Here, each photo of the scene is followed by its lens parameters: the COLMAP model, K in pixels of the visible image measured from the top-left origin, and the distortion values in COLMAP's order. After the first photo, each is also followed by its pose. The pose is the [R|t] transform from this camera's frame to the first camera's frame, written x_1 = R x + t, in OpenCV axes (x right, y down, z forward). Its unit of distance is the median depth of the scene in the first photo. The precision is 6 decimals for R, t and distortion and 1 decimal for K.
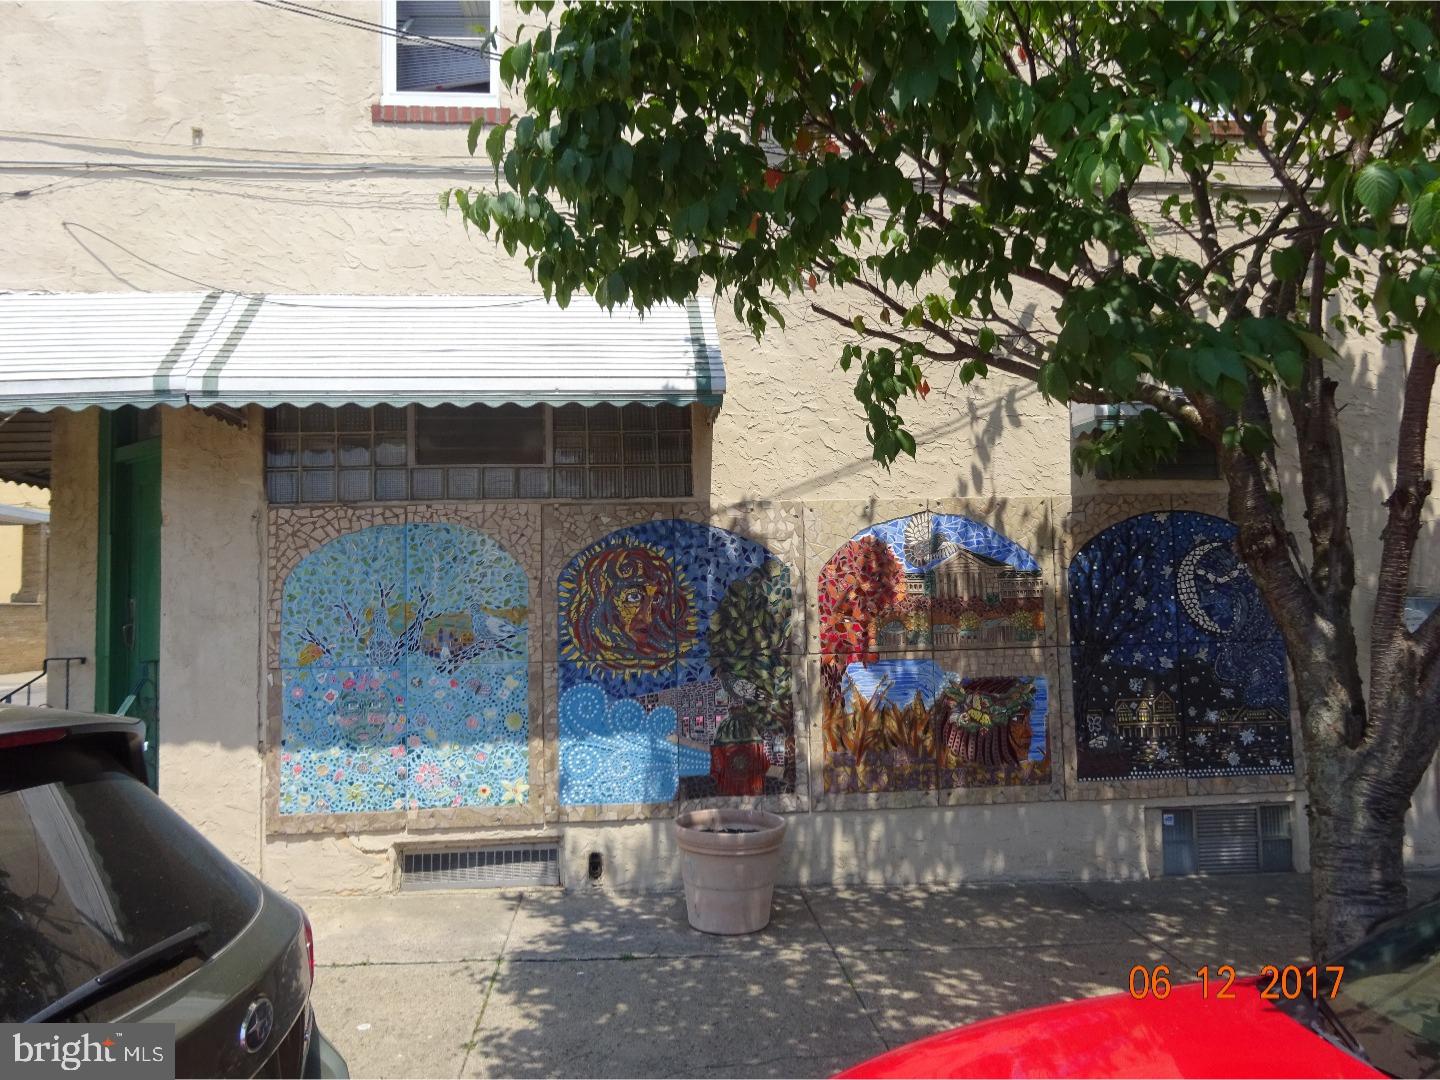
lens RADIAL K [[1051.3, 0, 723.0], [0, 1051.3, 534.6], [0, 0, 1]] dist [-0.015863, 0.007544]
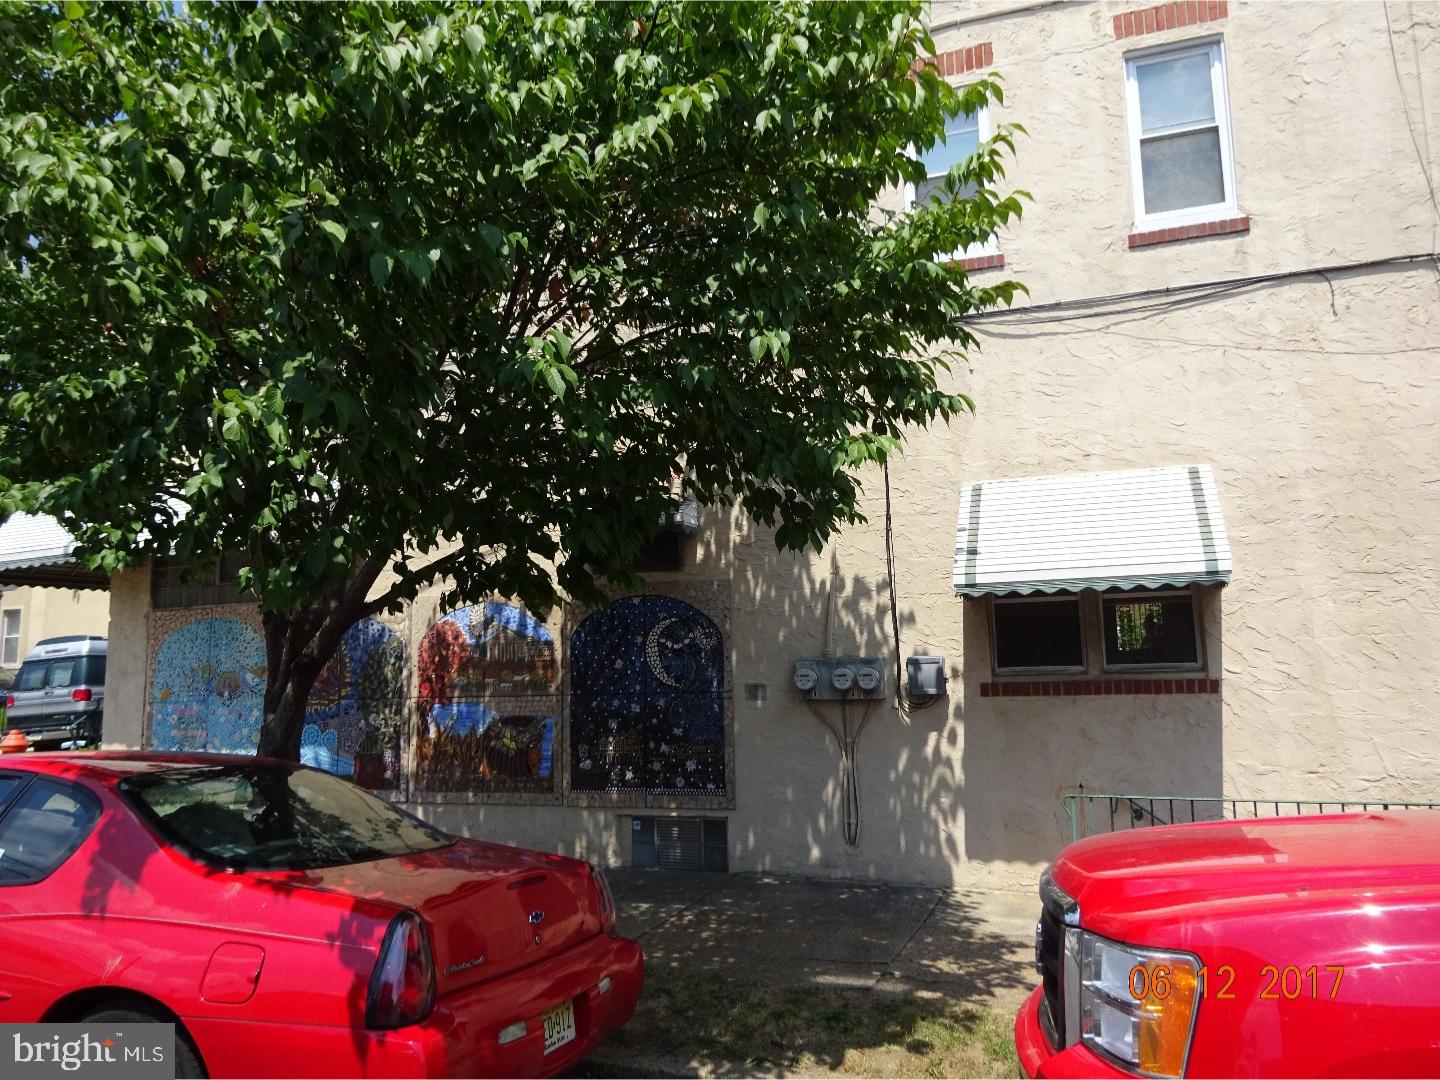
lens RADIAL K [[1051.3, 0, 723.0], [0, 1051.3, 534.6], [0, 0, 1]] dist [-0.015863, 0.007544]
pose [[0.908951, -0.053913, -0.413401, 1.116807], [0.031718, 0.997672, -0.060370, -0.016023], [0.415694, 0.041761, 0.908545, -0.199244]]
